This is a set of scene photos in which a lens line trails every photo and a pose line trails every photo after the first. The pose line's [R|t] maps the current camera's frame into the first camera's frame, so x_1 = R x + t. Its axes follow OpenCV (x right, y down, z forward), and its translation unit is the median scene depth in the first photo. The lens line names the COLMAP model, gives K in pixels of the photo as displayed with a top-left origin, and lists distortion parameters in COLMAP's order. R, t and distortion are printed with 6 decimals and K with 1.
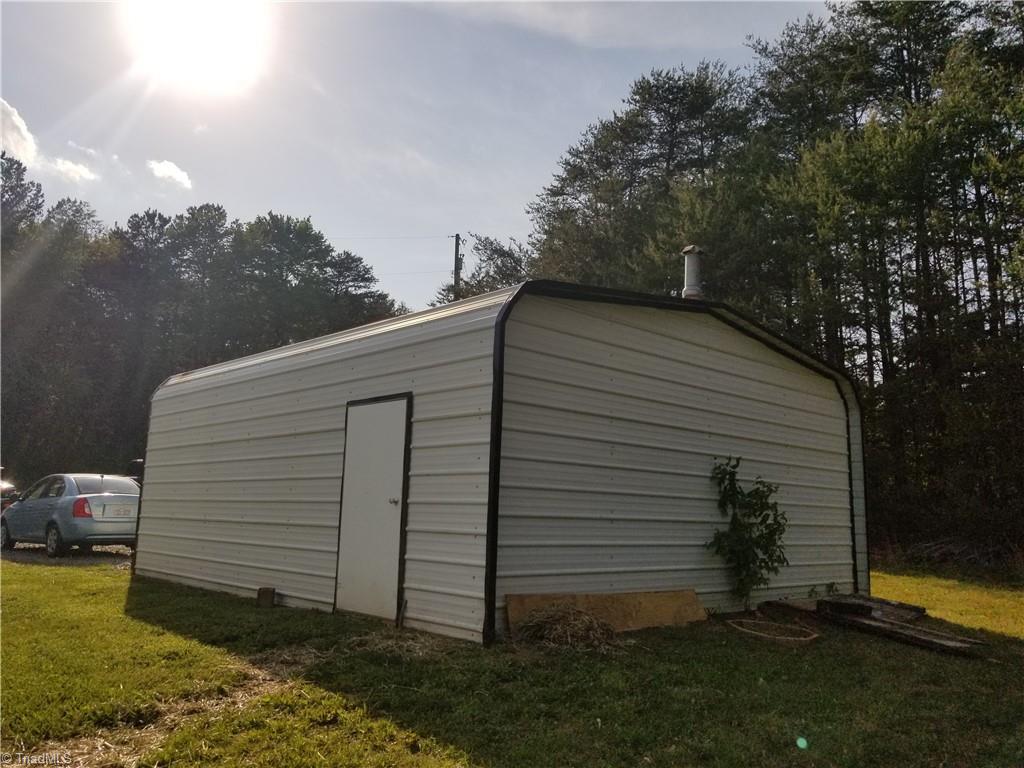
lens RADIAL K [[797.3, 0, 487.2], [0, 797.3, 362.7], [0, 0, 1]] dist [0.086369, -0.133367]
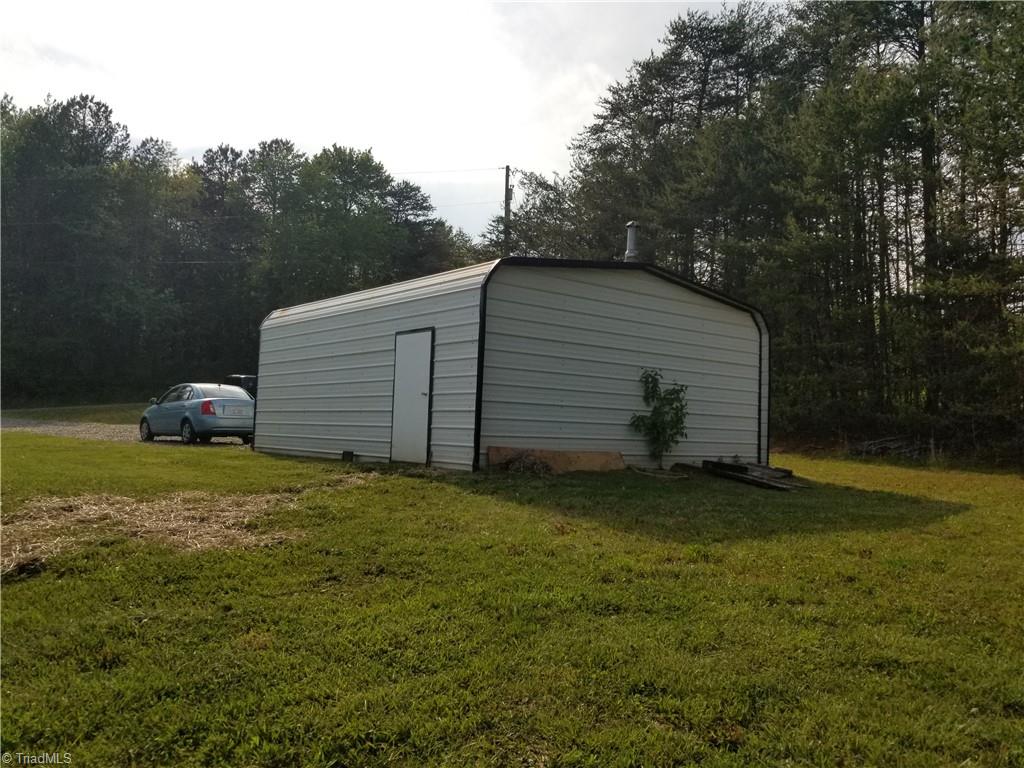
lens RADIAL K [[793.8, 0, 506.8], [0, 793.8, 369.1], [0, 0, 1]] dist [0.038237, -0.063735]
pose [[0.998542, -0.000504, -0.053978, 0.023844], [0.006297, 0.994217, 0.107205, -0.008430], [0.053612, -0.107388, 0.992771, -0.101602]]
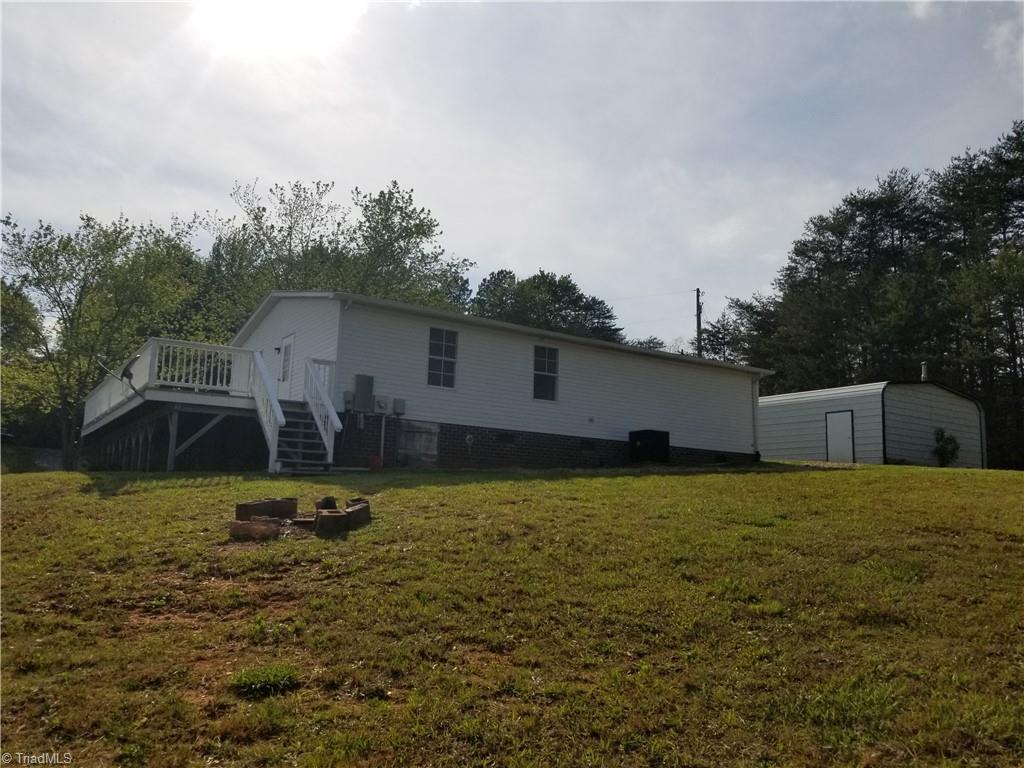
lens RADIAL K [[793.8, 0, 506.8], [0, 793.8, 369.1], [0, 0, 1]] dist [0.038237, -0.063735]
pose [[0.986544, -0.024282, -0.161681, -0.196807], [0.023722, 0.999704, -0.005395, -0.031451], [0.161765, 0.001487, 0.986828, -0.544638]]
